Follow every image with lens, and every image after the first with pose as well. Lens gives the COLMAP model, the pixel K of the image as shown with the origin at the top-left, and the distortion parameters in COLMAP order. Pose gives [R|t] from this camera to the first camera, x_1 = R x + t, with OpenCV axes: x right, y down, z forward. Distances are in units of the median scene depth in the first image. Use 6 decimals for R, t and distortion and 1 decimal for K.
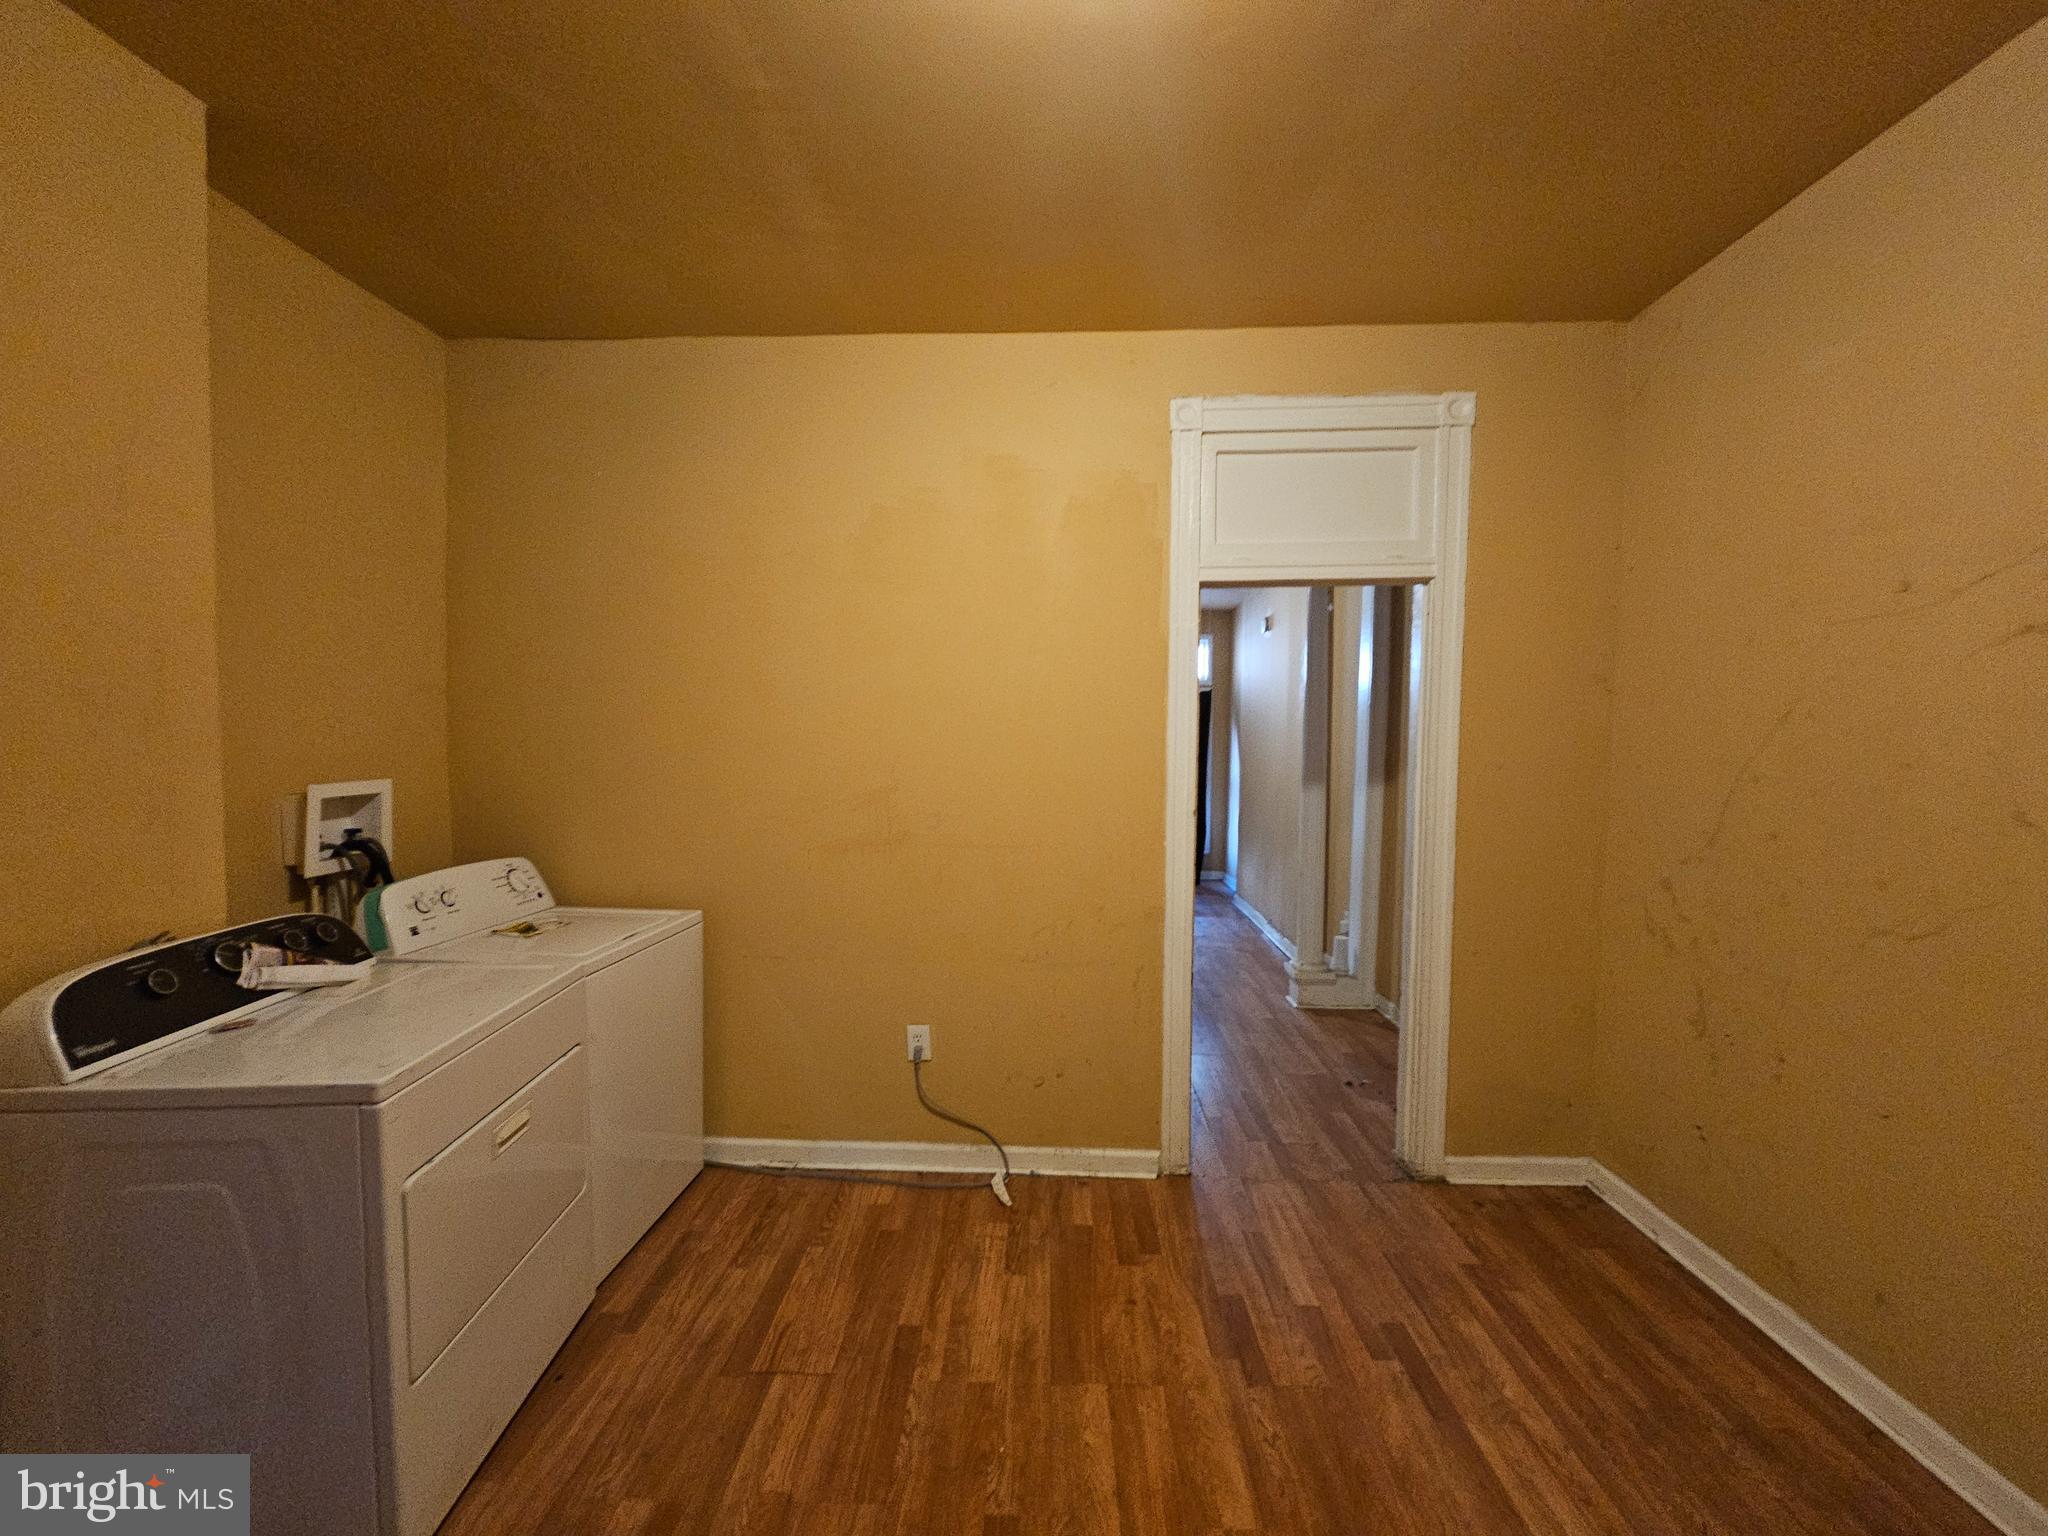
lens RADIAL K [[837.2, 0, 1028.8], [0, 837.2, 776.0], [0, 0, 1]] dist [-0.001897, 0.000729]
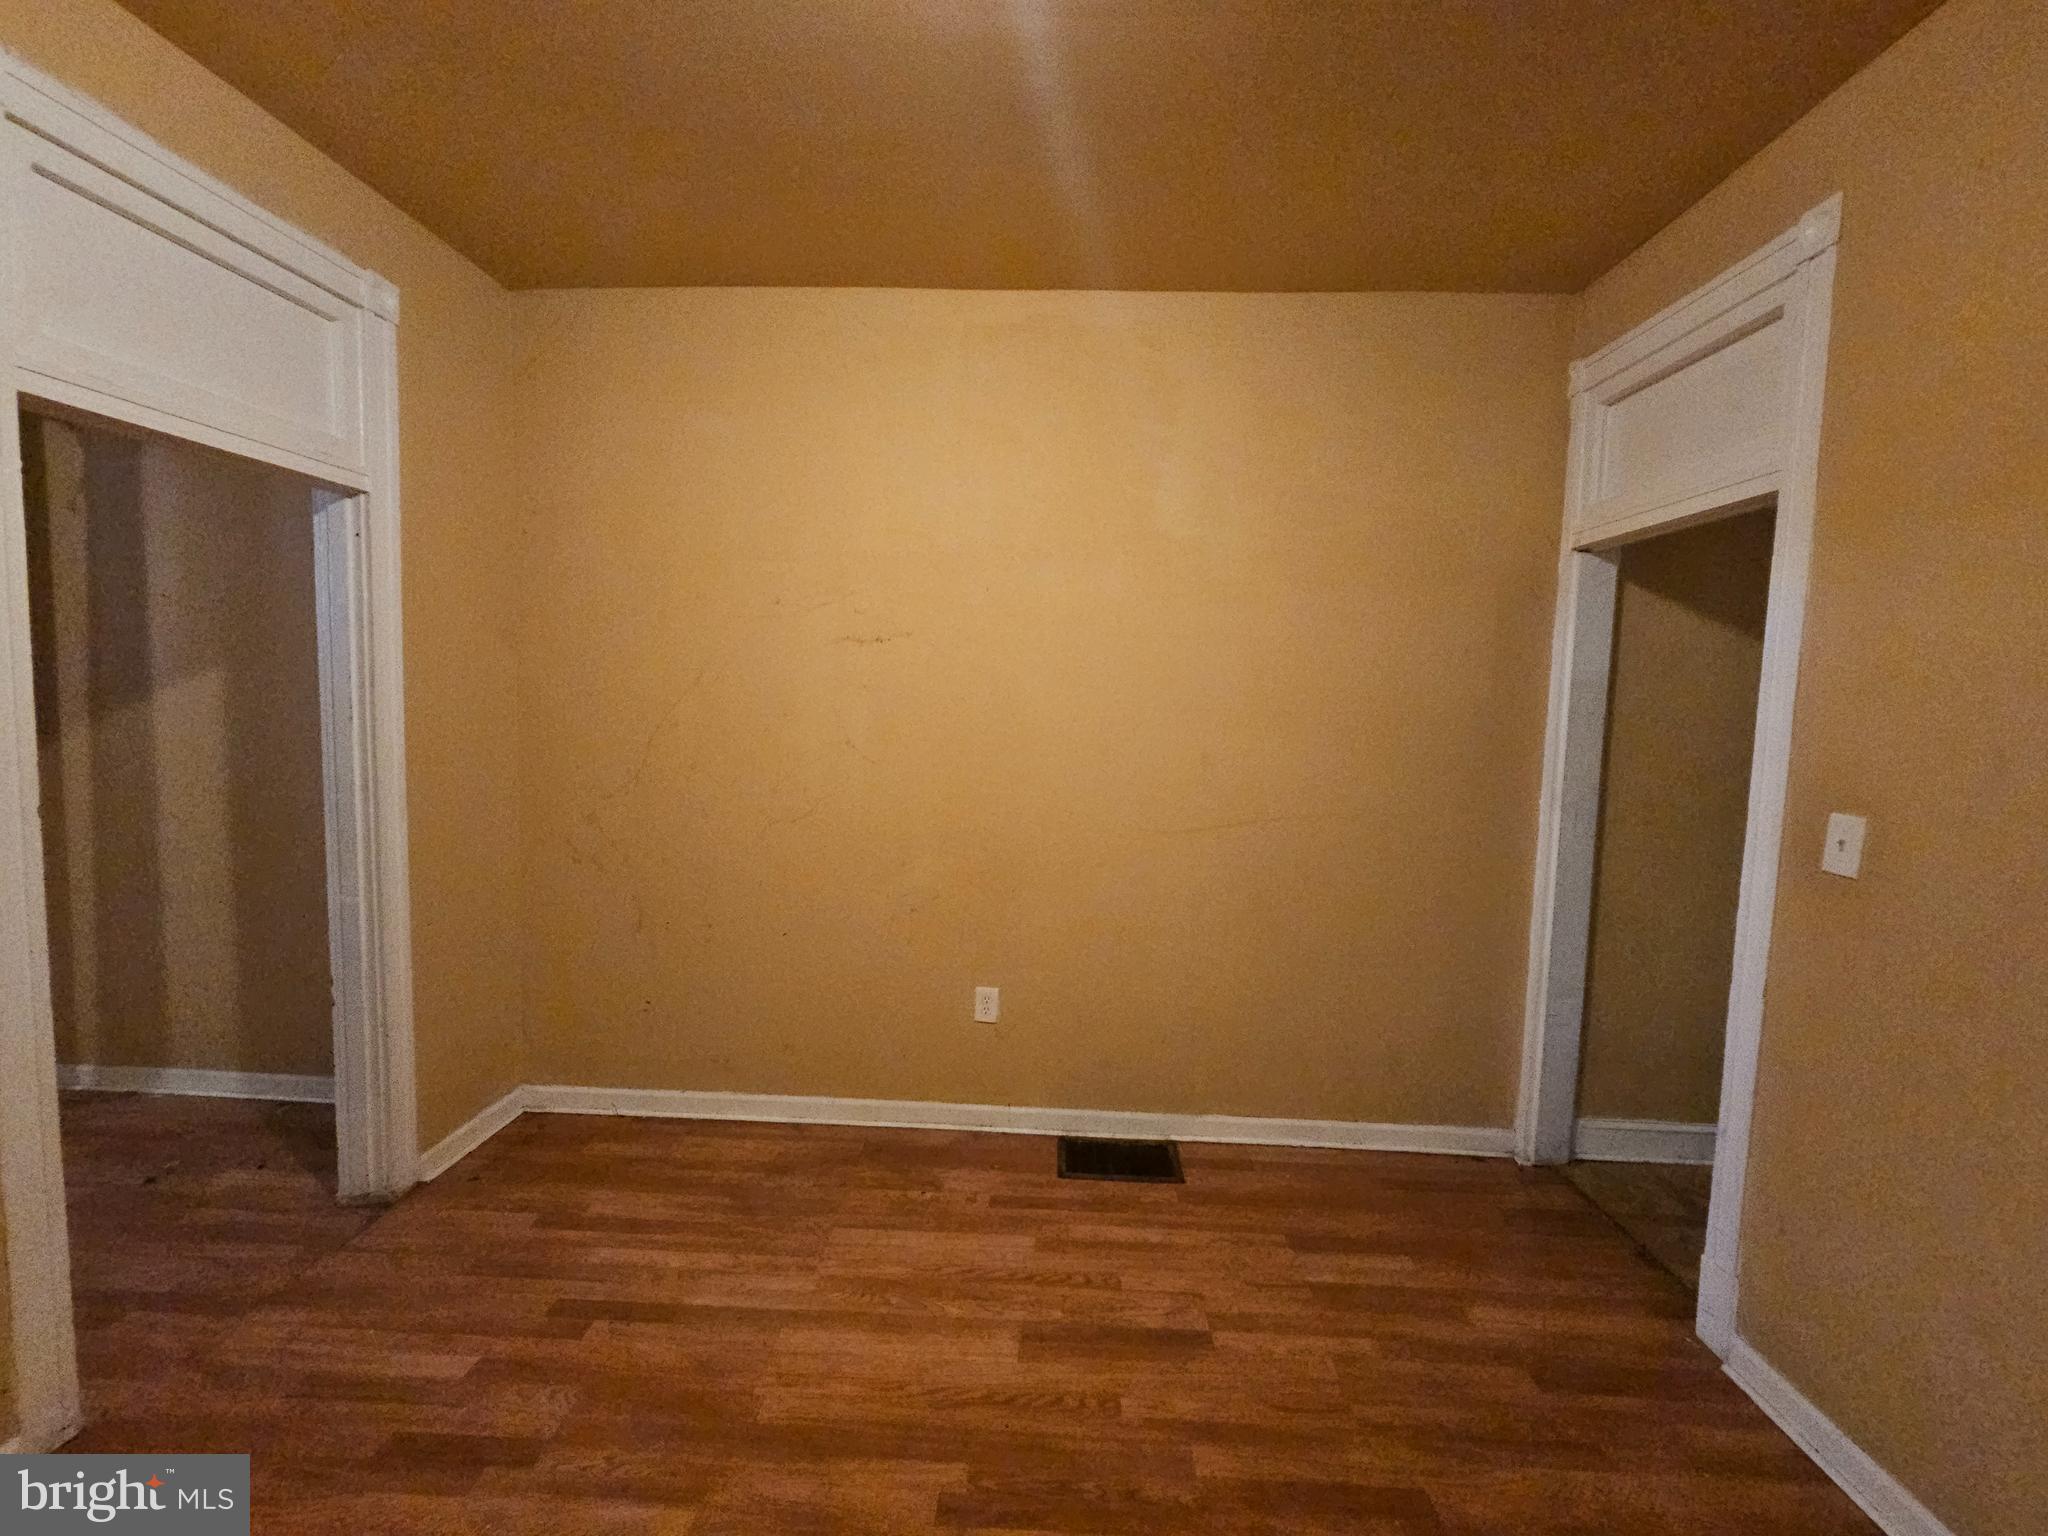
lens RADIAL K [[837.2, 0, 1029.5], [0, 837.2, 772.6], [0, 0, 1]] dist [-0.001897, 0.000729]
pose [[0.013037, -0.081081, 0.996622, -0.466082], [0.018677, 0.996553, 0.080831, -0.019381], [-0.999741, 0.017560, 0.014506, 0.437236]]
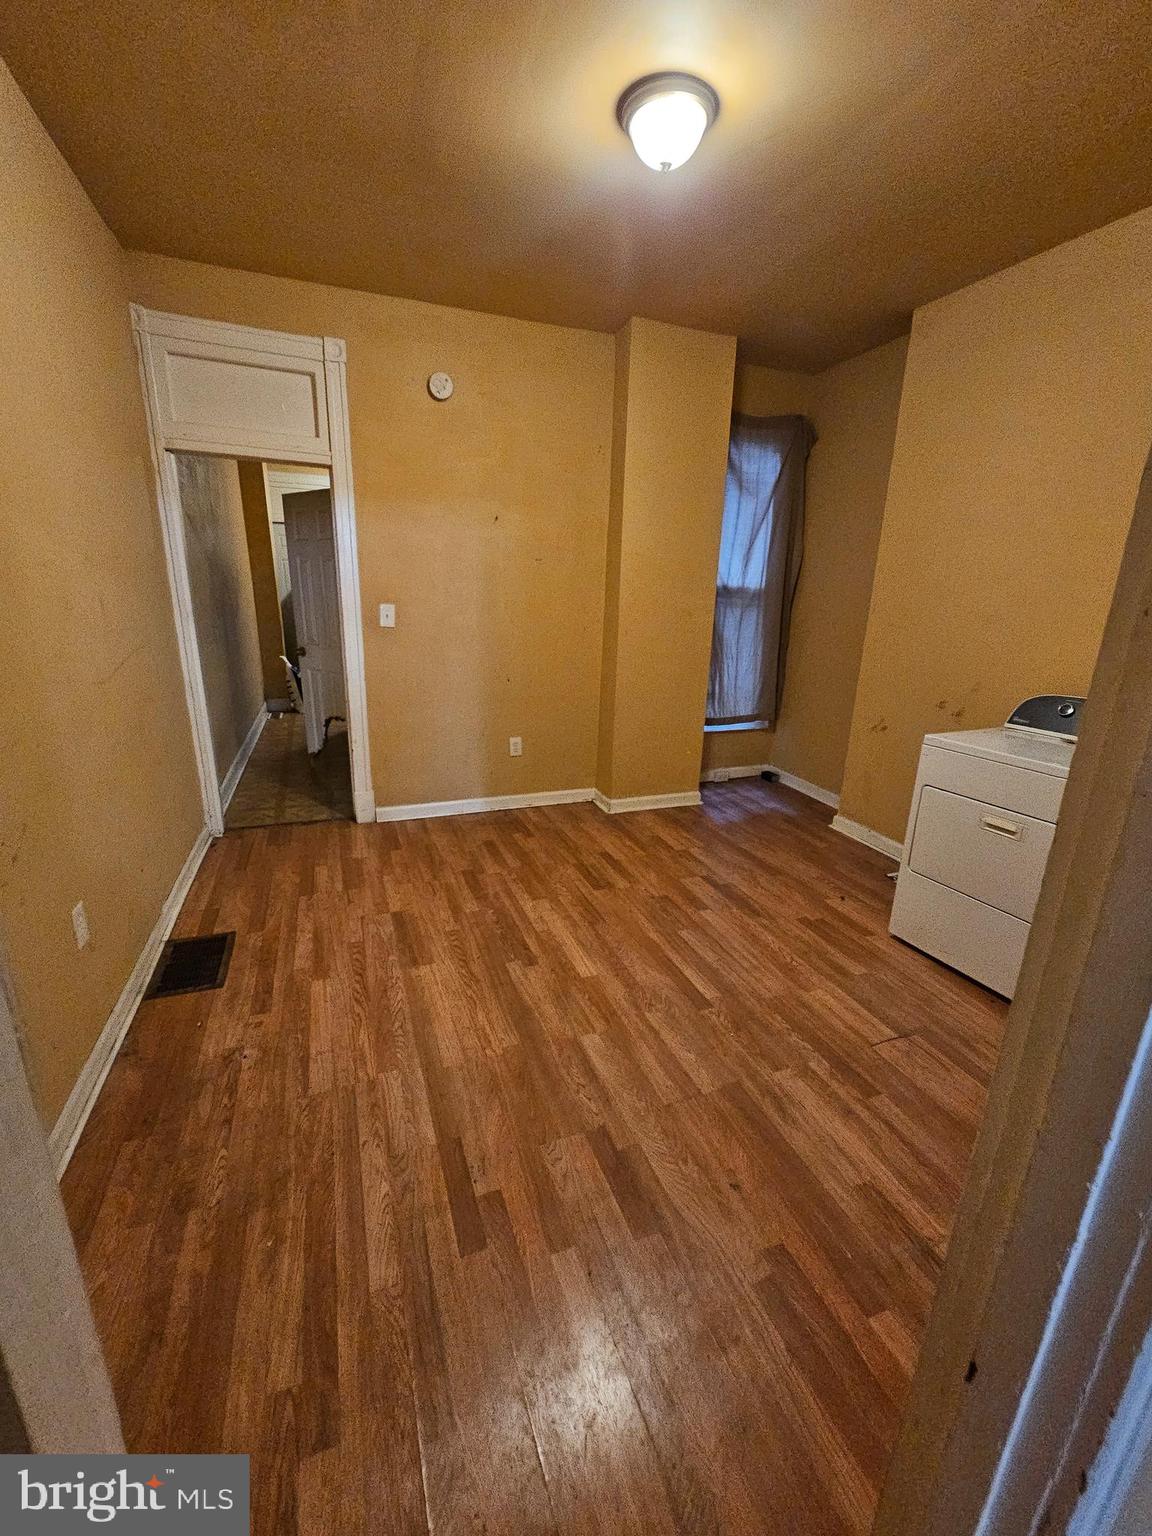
lens RADIAL K [[627.9, 0, 572.7], [0, 627.9, 767.9], [0, 0, 1]] dist [-0.001897, 0.000729]
pose [[-0.924806, 0.075763, -0.372819, 0.553446], [-0.050301, 0.947016, 0.317225, -0.044110], [0.377099, 0.312124, -0.871995, 1.479370]]
